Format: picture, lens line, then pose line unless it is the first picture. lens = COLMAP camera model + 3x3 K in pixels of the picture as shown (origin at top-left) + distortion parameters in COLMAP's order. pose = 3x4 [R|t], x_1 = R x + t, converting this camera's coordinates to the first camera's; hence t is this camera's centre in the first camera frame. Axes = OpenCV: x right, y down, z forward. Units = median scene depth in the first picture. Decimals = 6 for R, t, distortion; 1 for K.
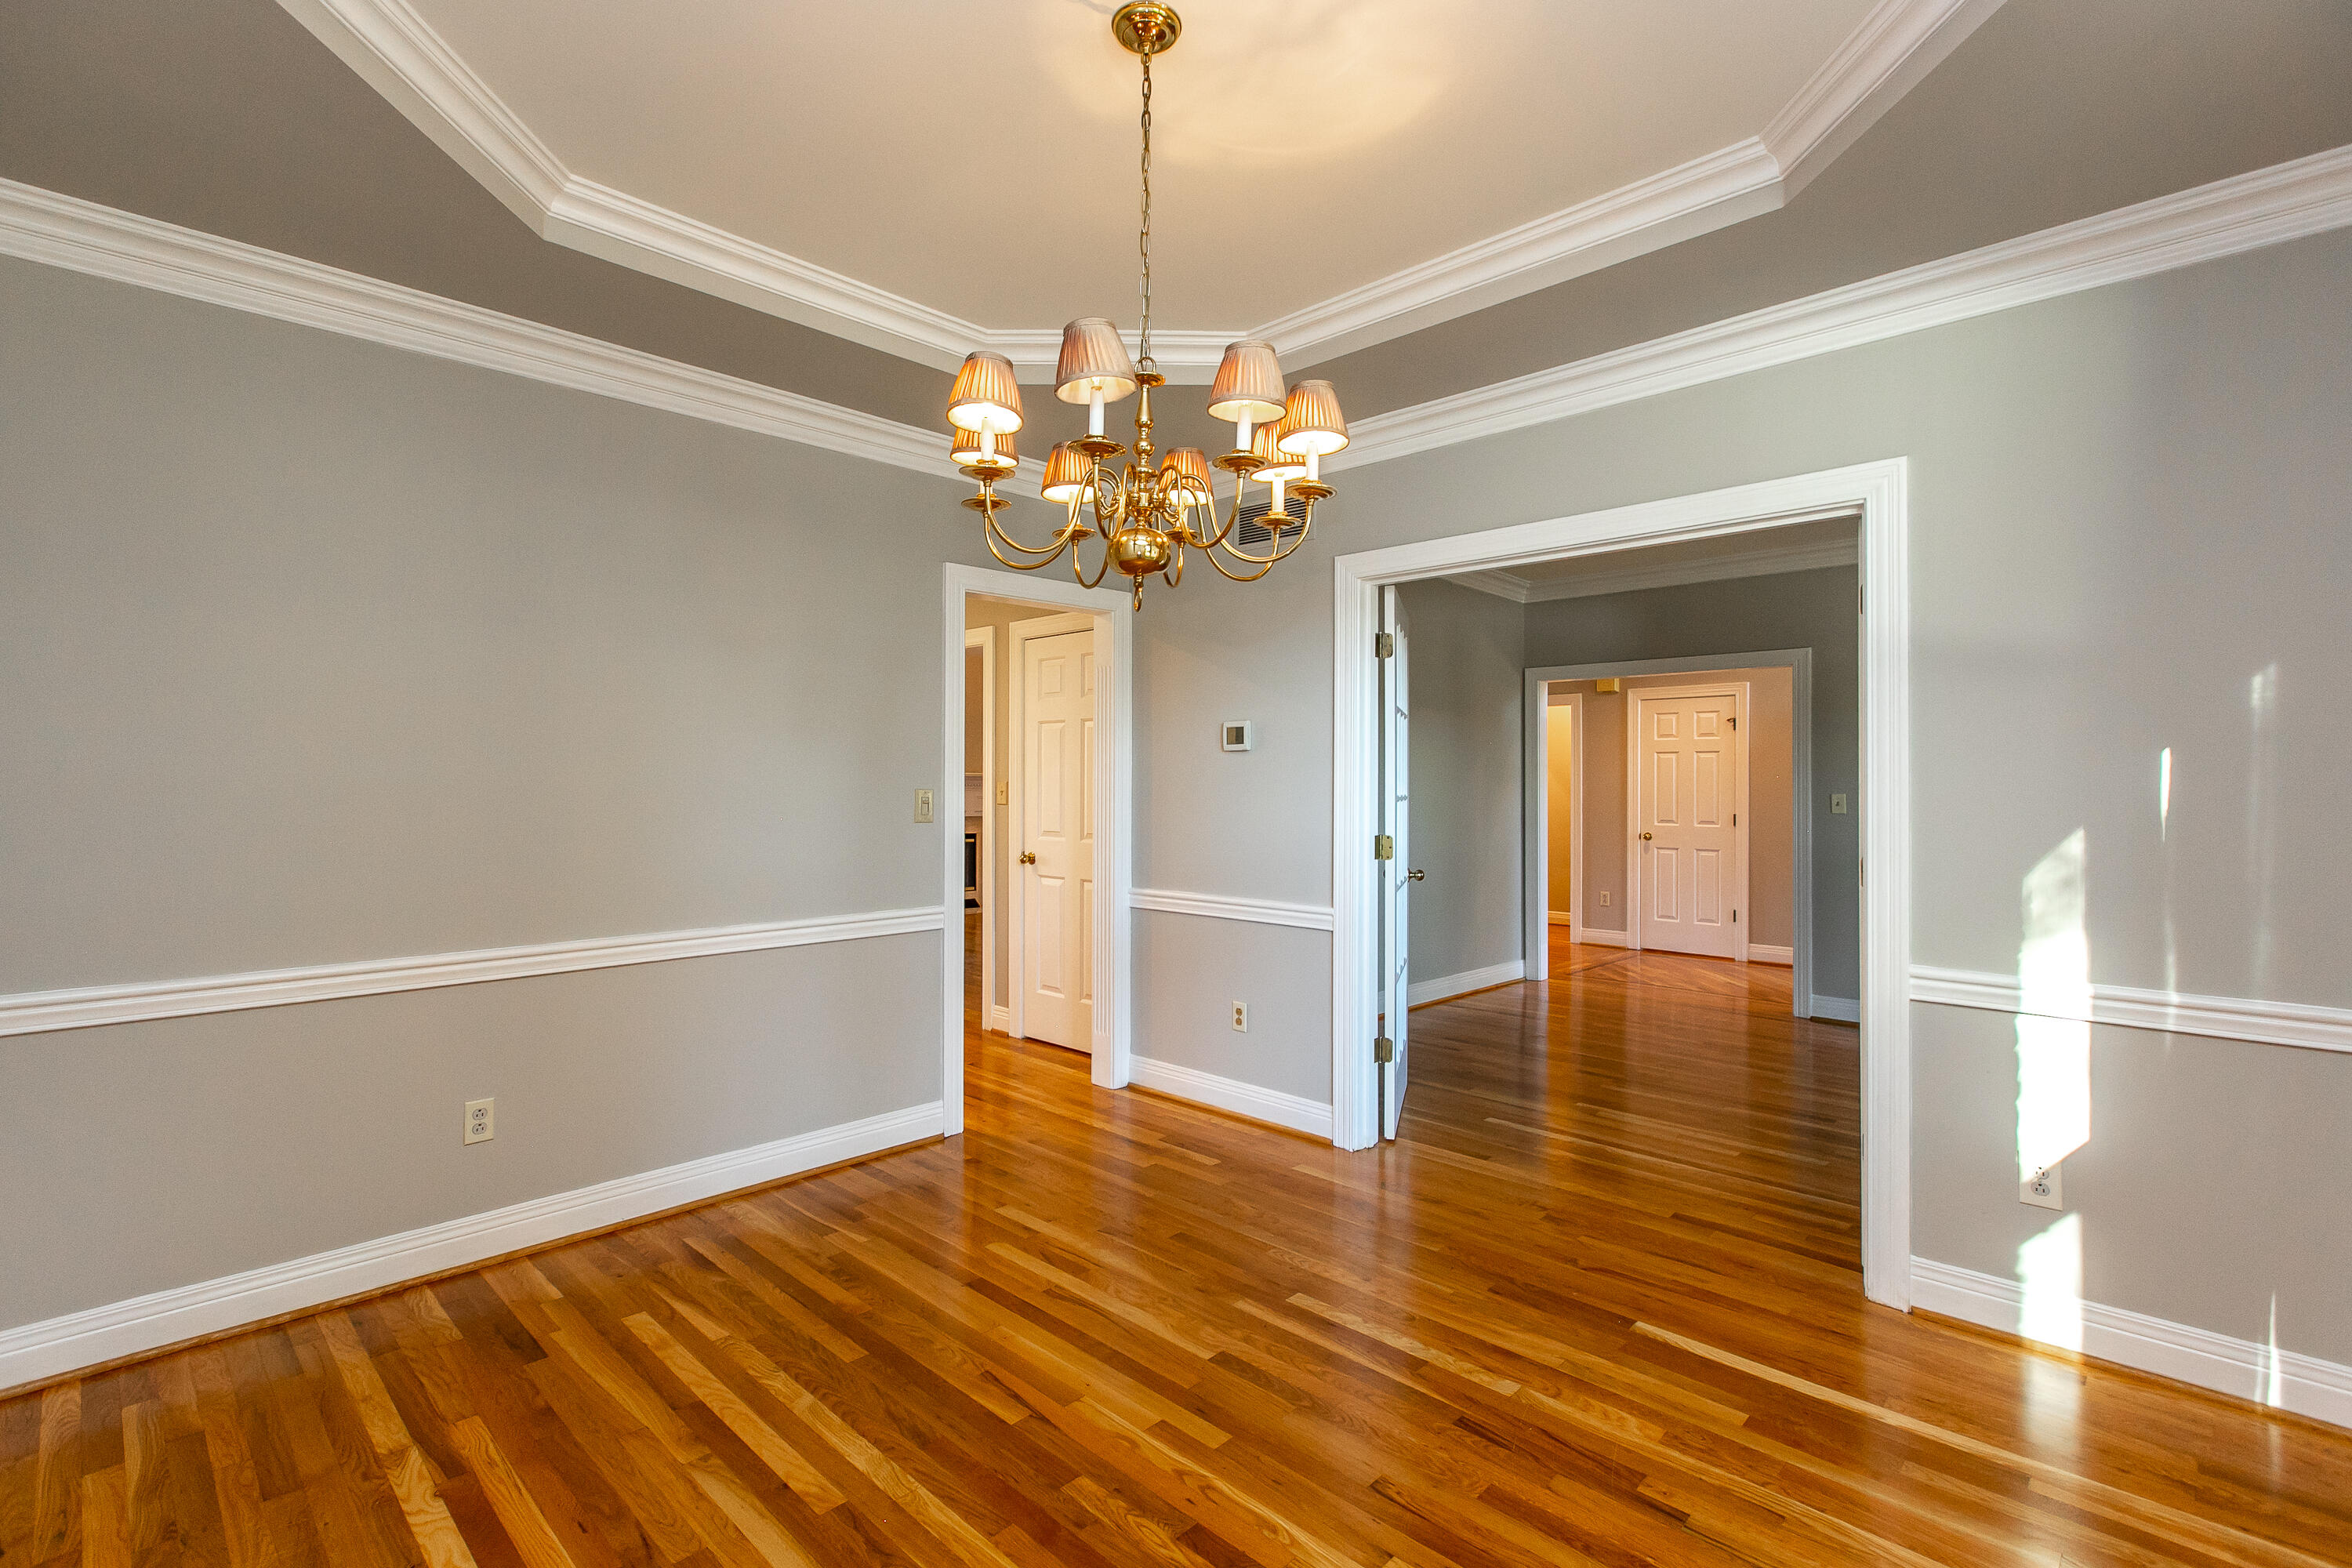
lens RADIAL K [[1061.6, 0, 1172.0], [0, 1061.6, 775.3], [0, 0, 1]] dist [0.002955, 0.000355]
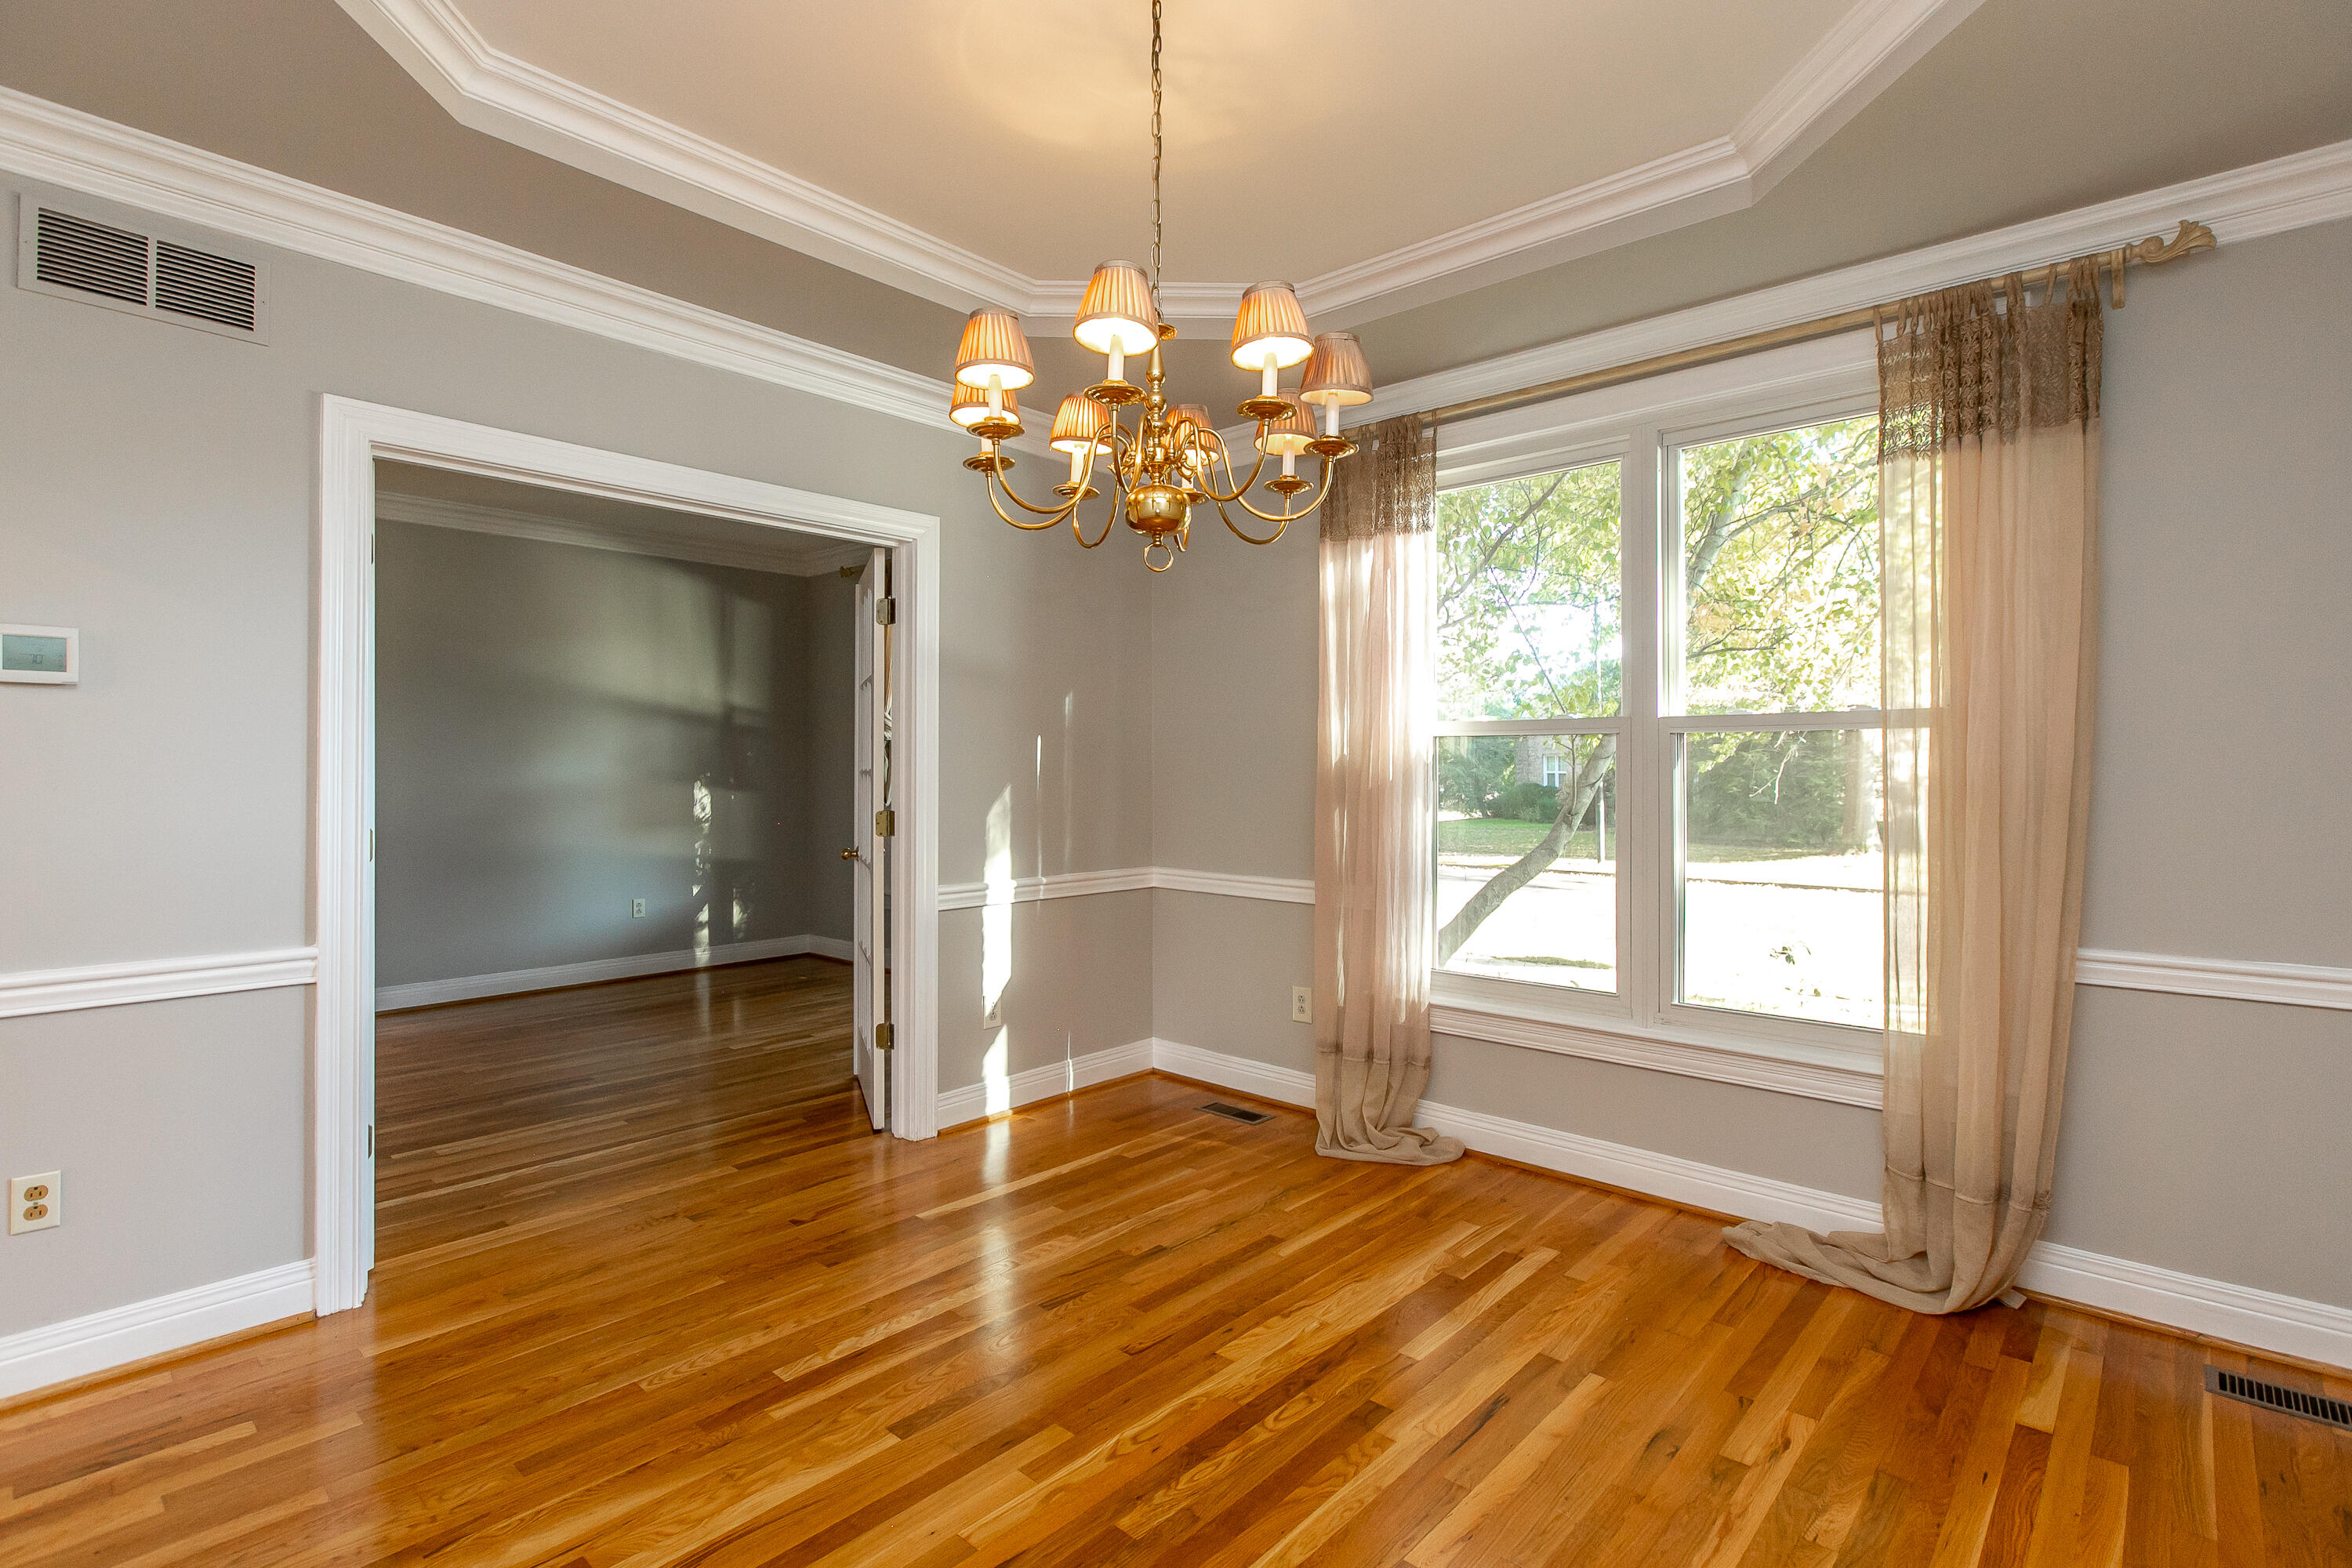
lens RADIAL K [[1137.7, 0, 1143.9], [0, 1137.7, 764.8], [0, 0, 1]] dist [-0.001054, -0.000512]
pose [[-0.028163, -0.001471, 0.999602, -0.858559], [-0.012912, 0.999916, 0.001108, 0.015158], [-0.999520, -0.012876, -0.028179, 0.834073]]
